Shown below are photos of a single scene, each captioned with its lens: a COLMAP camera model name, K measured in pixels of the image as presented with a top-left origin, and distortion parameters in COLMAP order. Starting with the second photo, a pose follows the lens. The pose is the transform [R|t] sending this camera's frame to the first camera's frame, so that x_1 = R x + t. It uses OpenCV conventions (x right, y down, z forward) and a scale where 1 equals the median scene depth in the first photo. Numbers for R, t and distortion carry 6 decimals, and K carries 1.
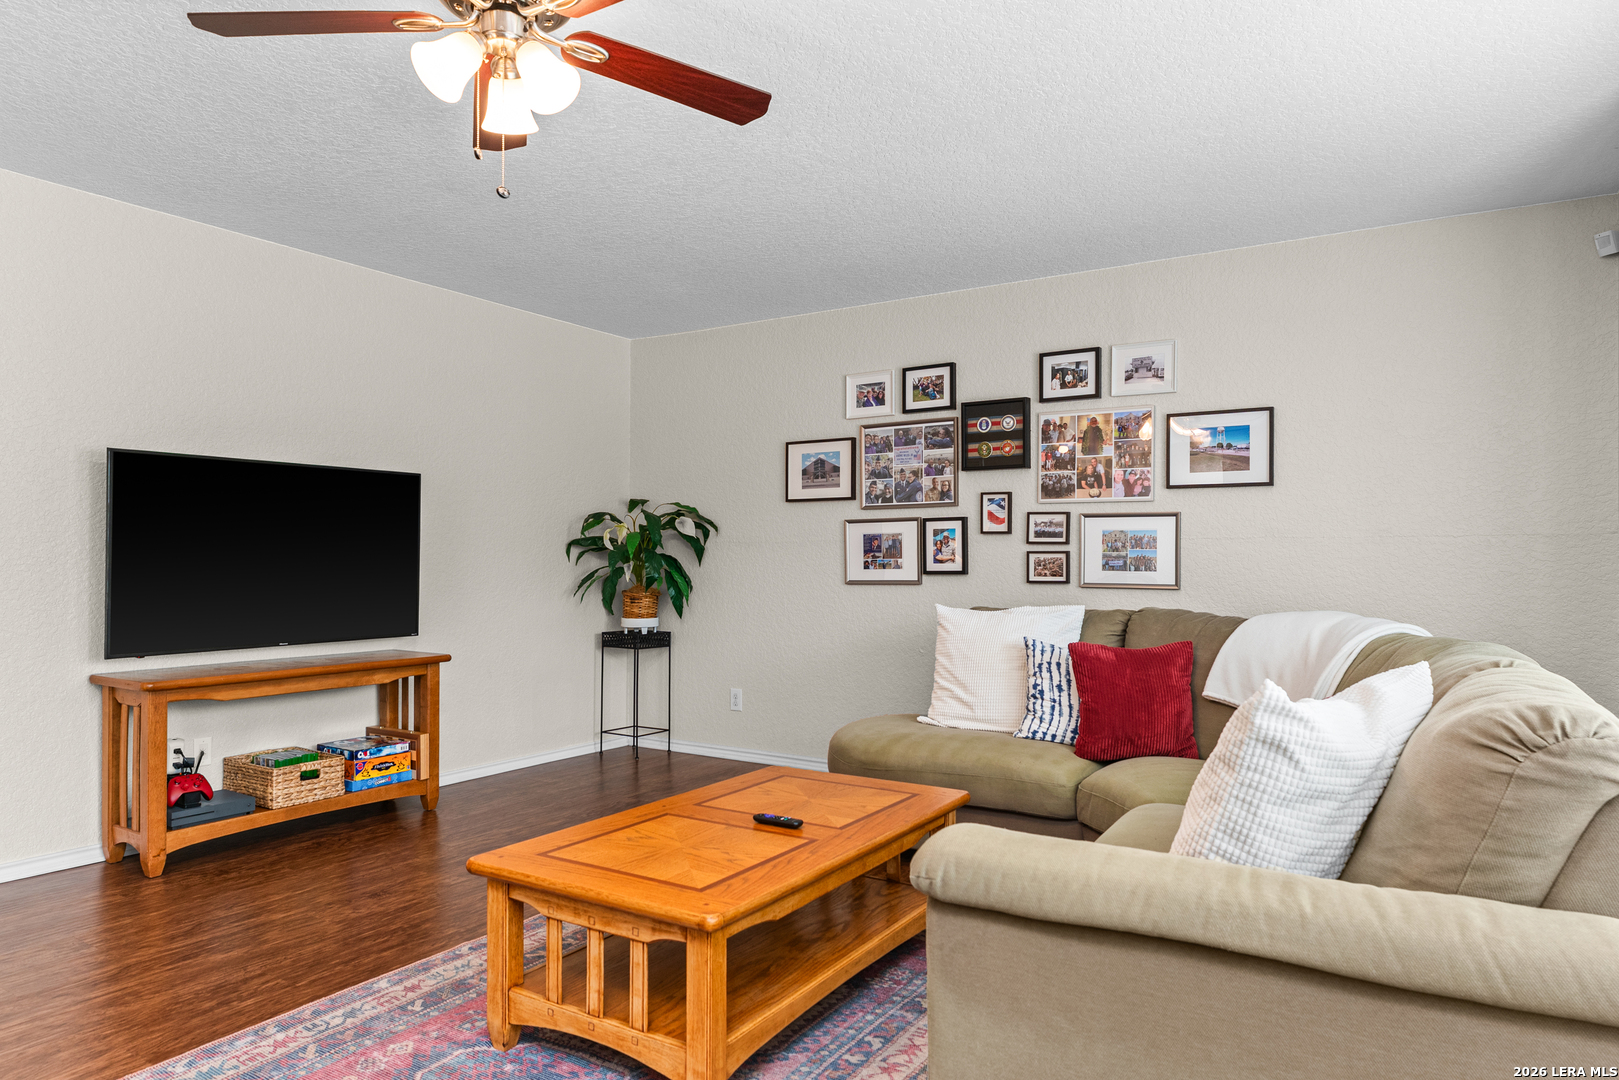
lens RADIAL K [[1008.7, 0, 805.4], [0, 1008.7, 556.6], [0, 0, 1]] dist [-0.002230, -0.000900]
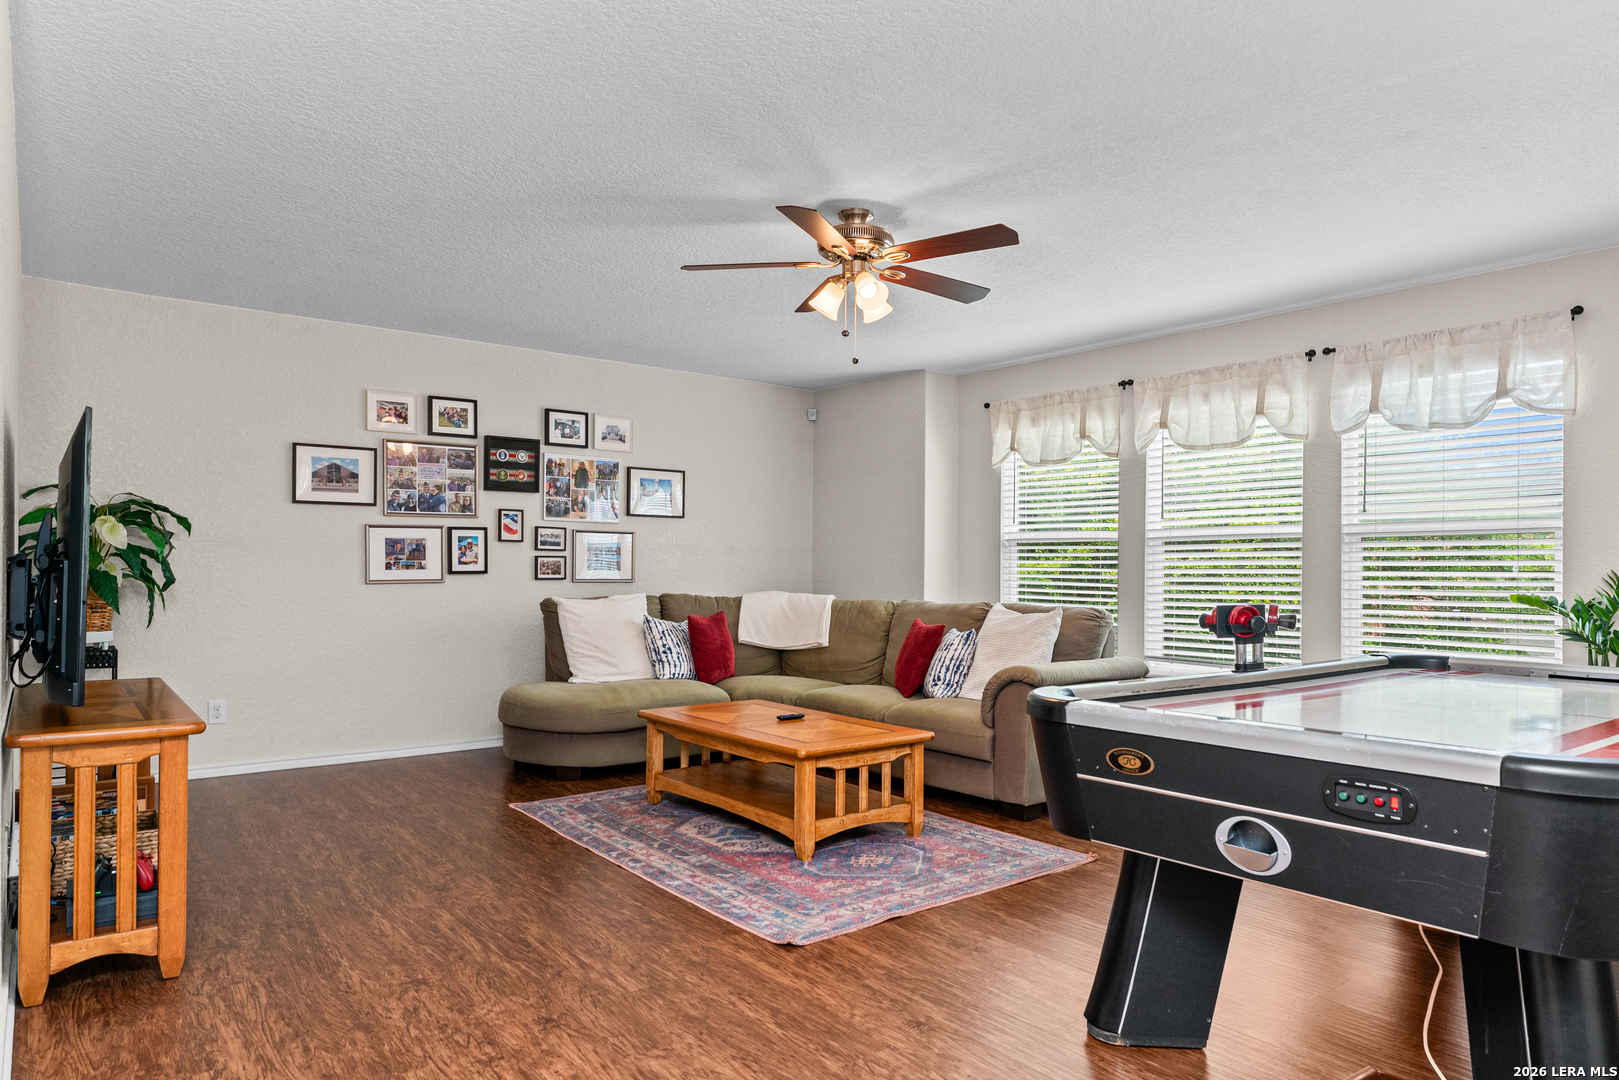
lens RADIAL K [[1008.7, 0, 805.4], [0, 1008.7, 556.6], [0, 0, 1]] dist [-0.002230, -0.000900]
pose [[0.341917, 0.008052, 0.939696, -0.877211], [-0.010193, 0.999936, -0.004859, -0.001277], [-0.939675, -0.007917, 0.341977, 0.208611]]
